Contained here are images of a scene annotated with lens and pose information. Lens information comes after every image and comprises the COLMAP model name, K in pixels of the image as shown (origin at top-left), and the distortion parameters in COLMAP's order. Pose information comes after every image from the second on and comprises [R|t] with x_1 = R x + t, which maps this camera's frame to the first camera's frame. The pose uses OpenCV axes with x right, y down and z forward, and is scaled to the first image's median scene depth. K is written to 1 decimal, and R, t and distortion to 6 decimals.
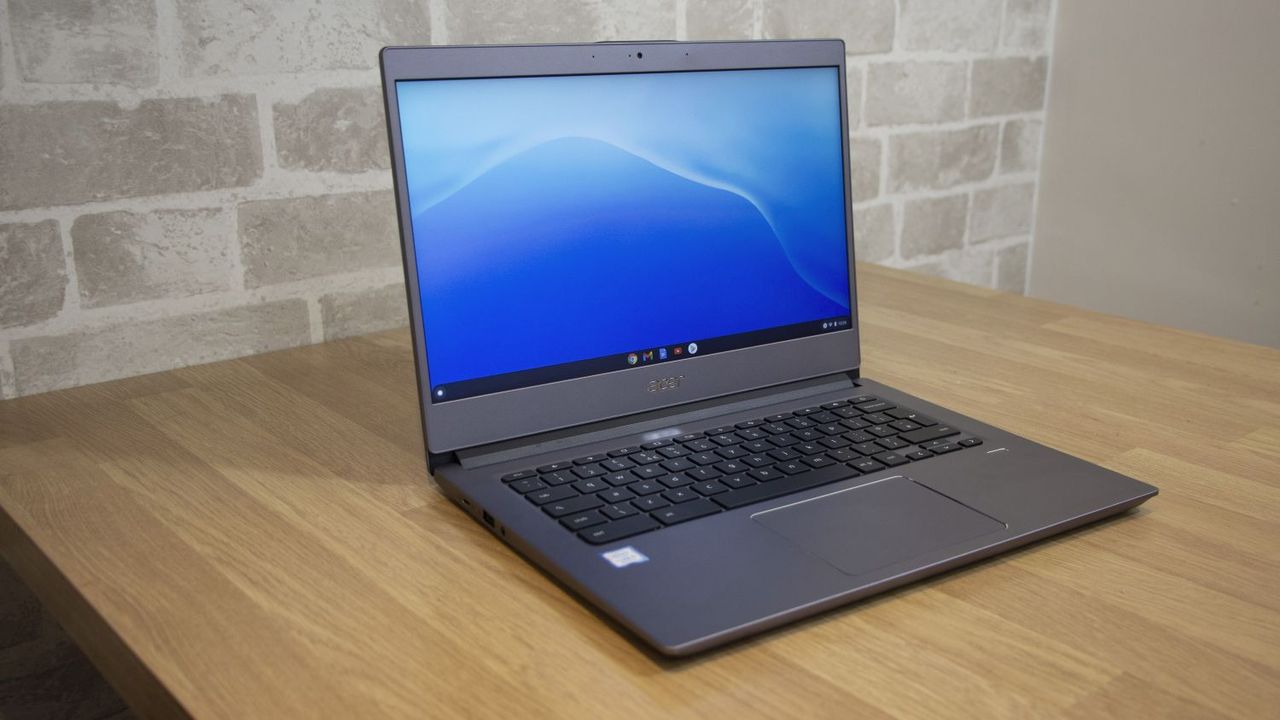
lens RADIAL K [[1248.3, 0, 642.0], [0, 1248.3, 387.9], [0, 0, 1]] dist [0.015743, 0.022484]
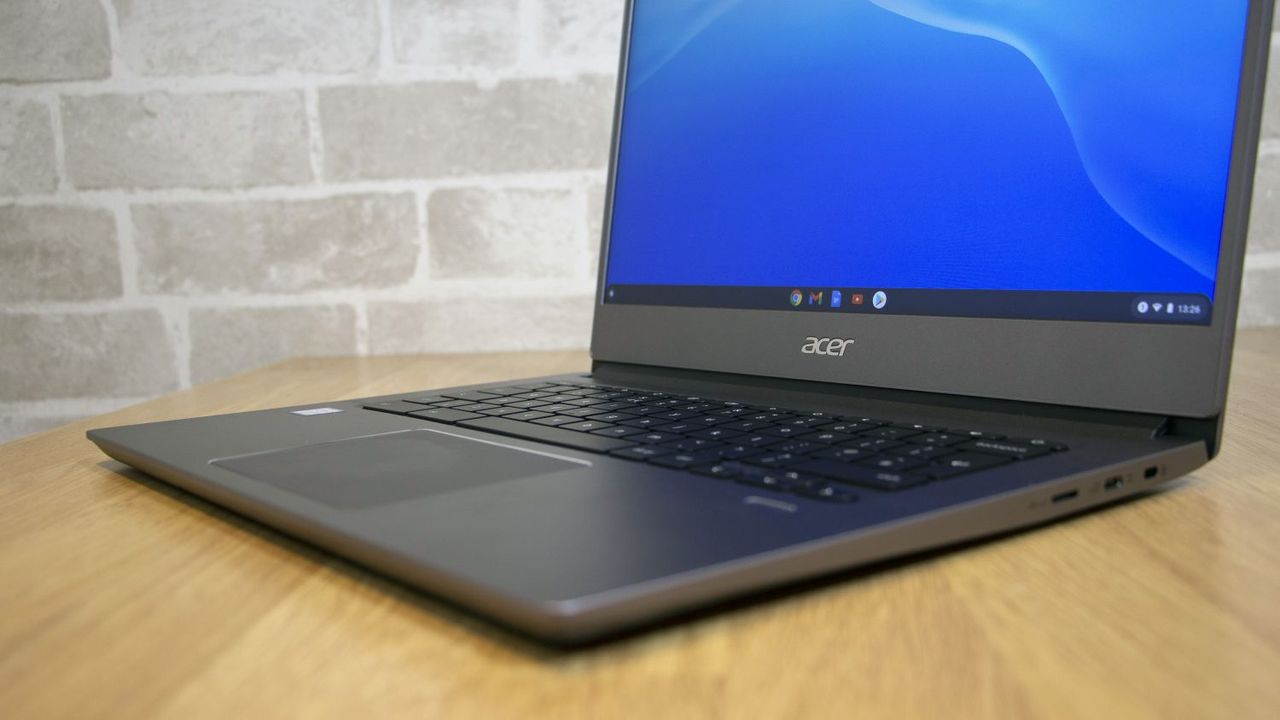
lens RADIAL K [[1238.5, 0, 653.2], [0, 1238.5, 422.7], [0, 0, 1]] dist [-0.010753, 0.027183]
pose [[0.730352, 0.067594, -0.679718, 0.388431], [-0.170427, 0.981654, -0.085504, 0.108540], [0.661468, 0.178290, 0.728473, 0.376722]]
